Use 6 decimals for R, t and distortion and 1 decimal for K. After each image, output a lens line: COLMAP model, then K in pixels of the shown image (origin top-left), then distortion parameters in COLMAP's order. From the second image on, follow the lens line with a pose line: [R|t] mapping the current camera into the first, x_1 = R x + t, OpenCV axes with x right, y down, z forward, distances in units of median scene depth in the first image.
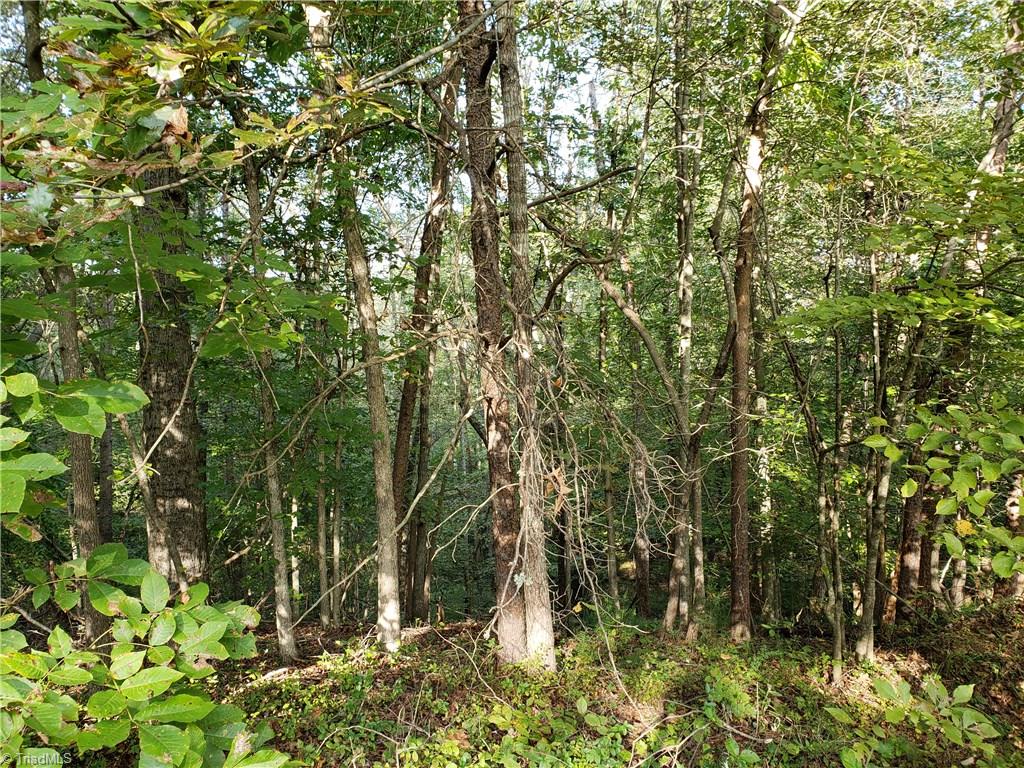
lens RADIAL K [[748.9, 0, 515.3], [0, 748.9, 394.6], [0, 0, 1]] dist [0.016018, -0.005023]
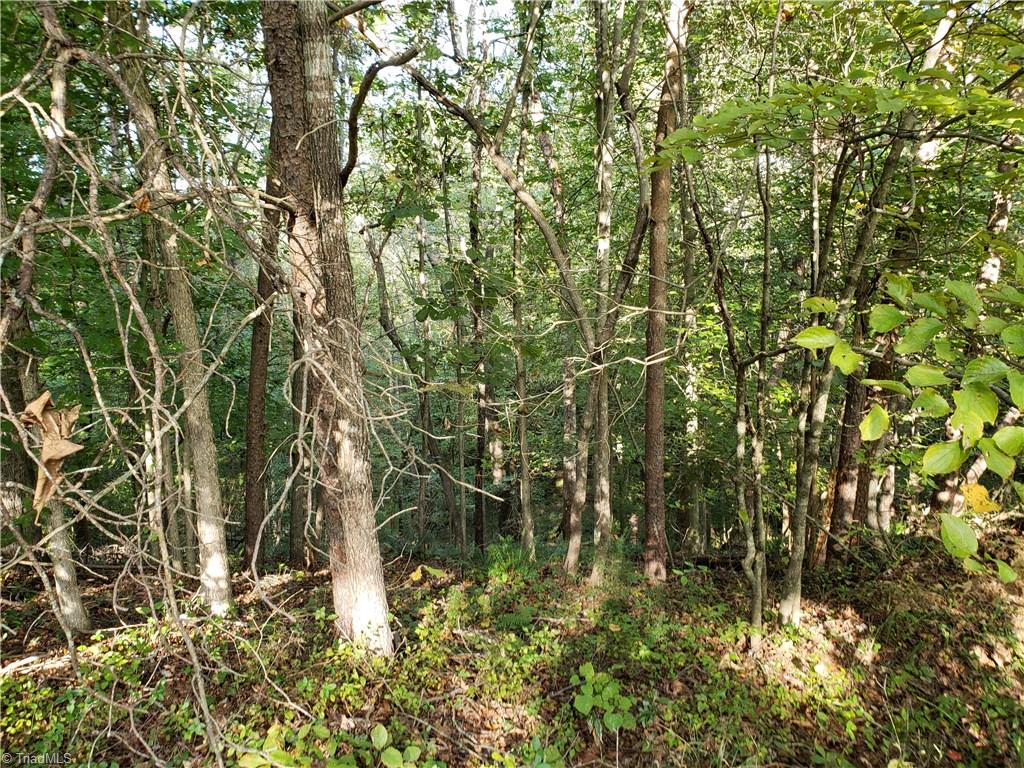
lens RADIAL K [[748.9, 0, 510.7], [0, 748.9, 374.6], [0, 0, 1]] dist [0.016018, -0.005023]
pose [[0.997698, -0.004147, 0.067680, 0.108327], [-0.001435, 0.996612, 0.082228, 0.022006], [-0.067791, -0.082136, 0.994313, 0.230318]]
